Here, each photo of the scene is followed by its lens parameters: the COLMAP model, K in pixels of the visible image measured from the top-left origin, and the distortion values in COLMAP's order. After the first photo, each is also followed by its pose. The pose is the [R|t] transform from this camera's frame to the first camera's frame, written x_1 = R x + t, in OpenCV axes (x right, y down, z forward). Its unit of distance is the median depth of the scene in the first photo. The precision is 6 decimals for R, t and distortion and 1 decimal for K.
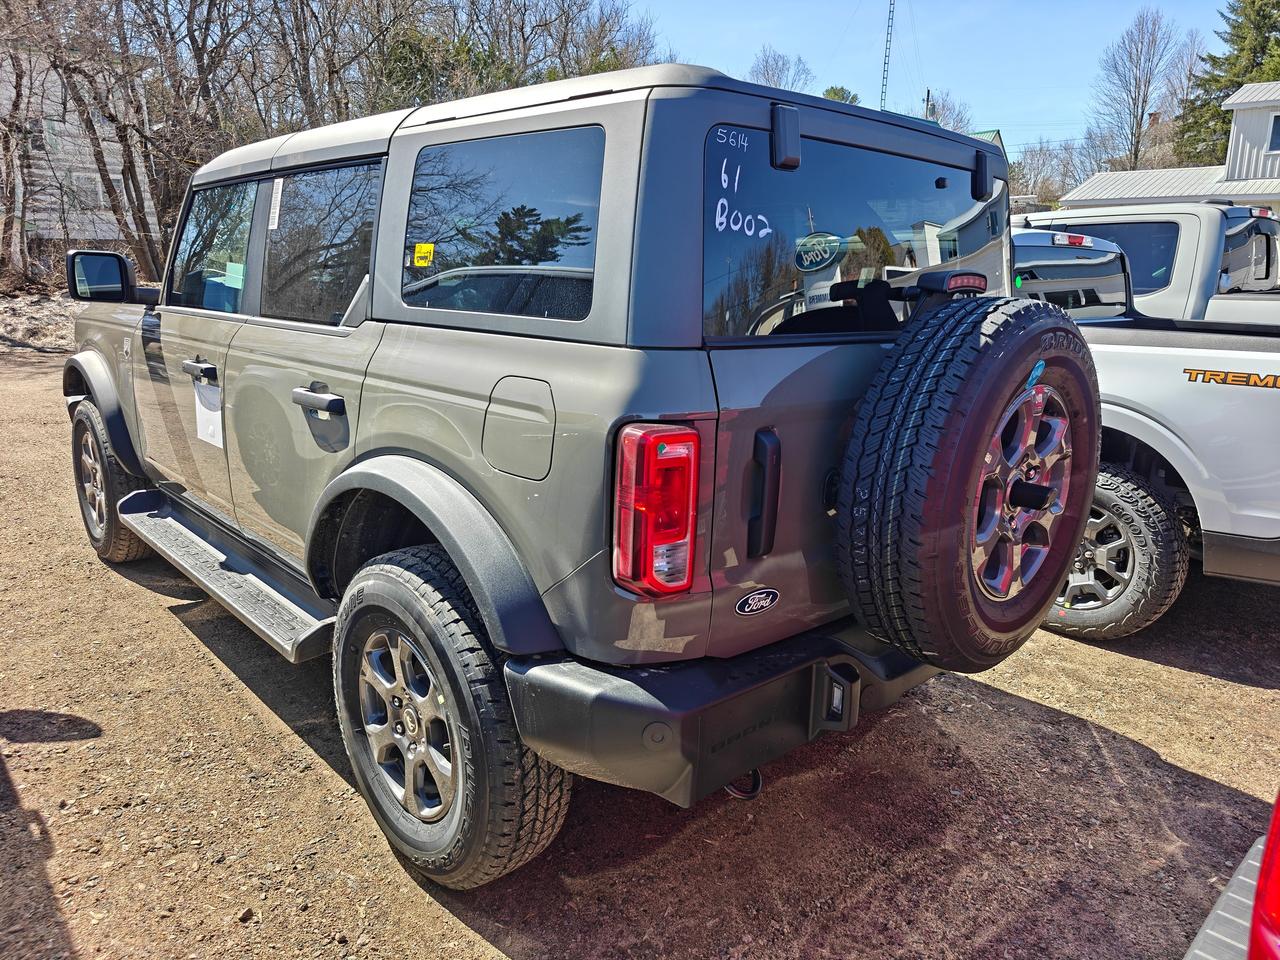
lens RADIAL K [[874.4, 0, 640.0], [0, 874.4, 480.0], [0, 0, 1]] dist [-0.000243, -0.000728]
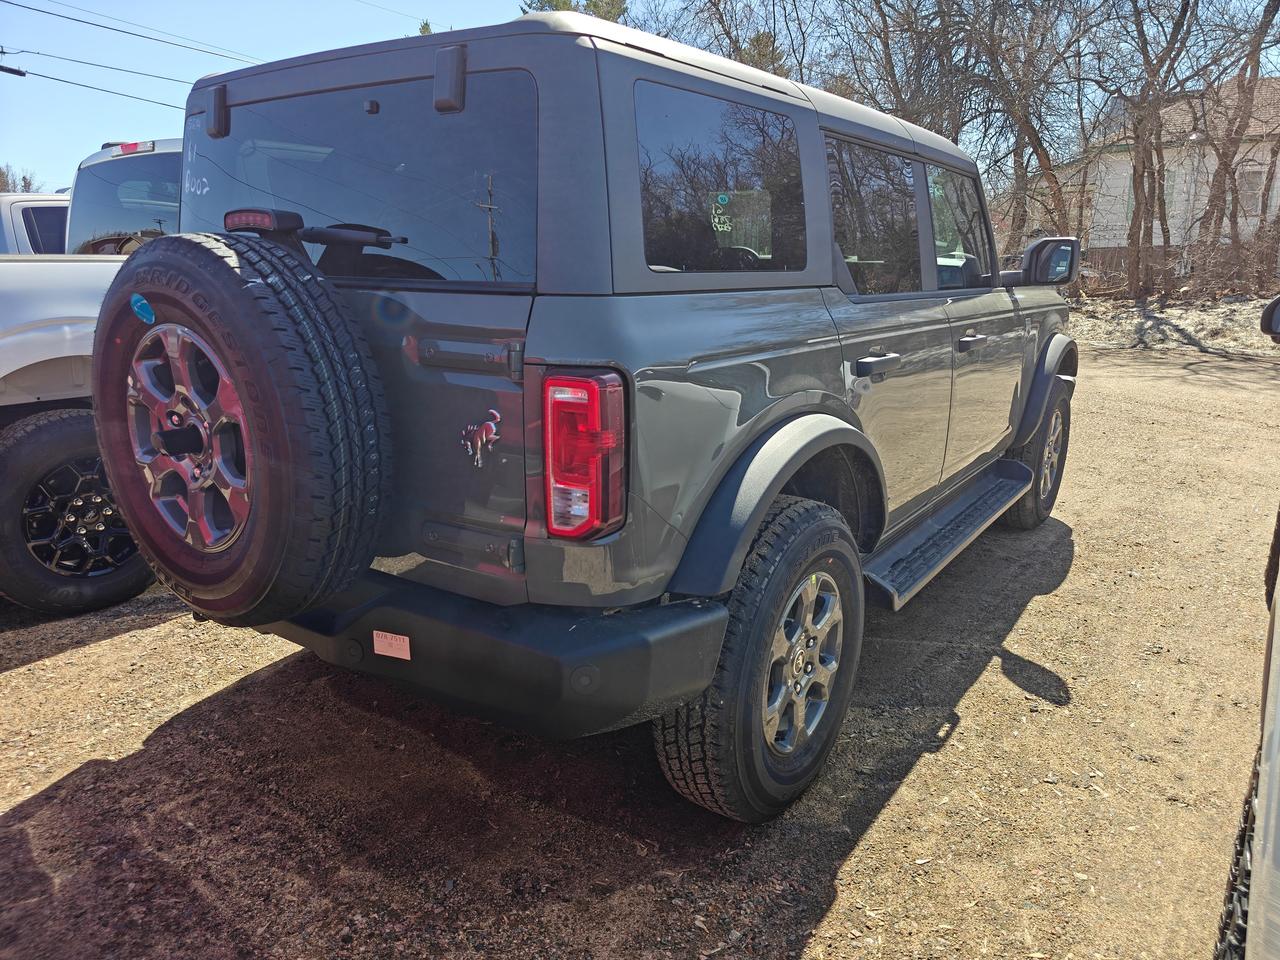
lens RADIAL K [[874.4, 0, 640.0], [0, 874.4, 480.0], [0, 0, 1]] dist [-0.000243, -0.000728]
pose [[0.205419, 0.217396, -0.954223, 1.209586], [-0.217669, 0.960744, 0.172023, -0.178201], [0.954161, 0.172368, 0.244675, 1.041223]]
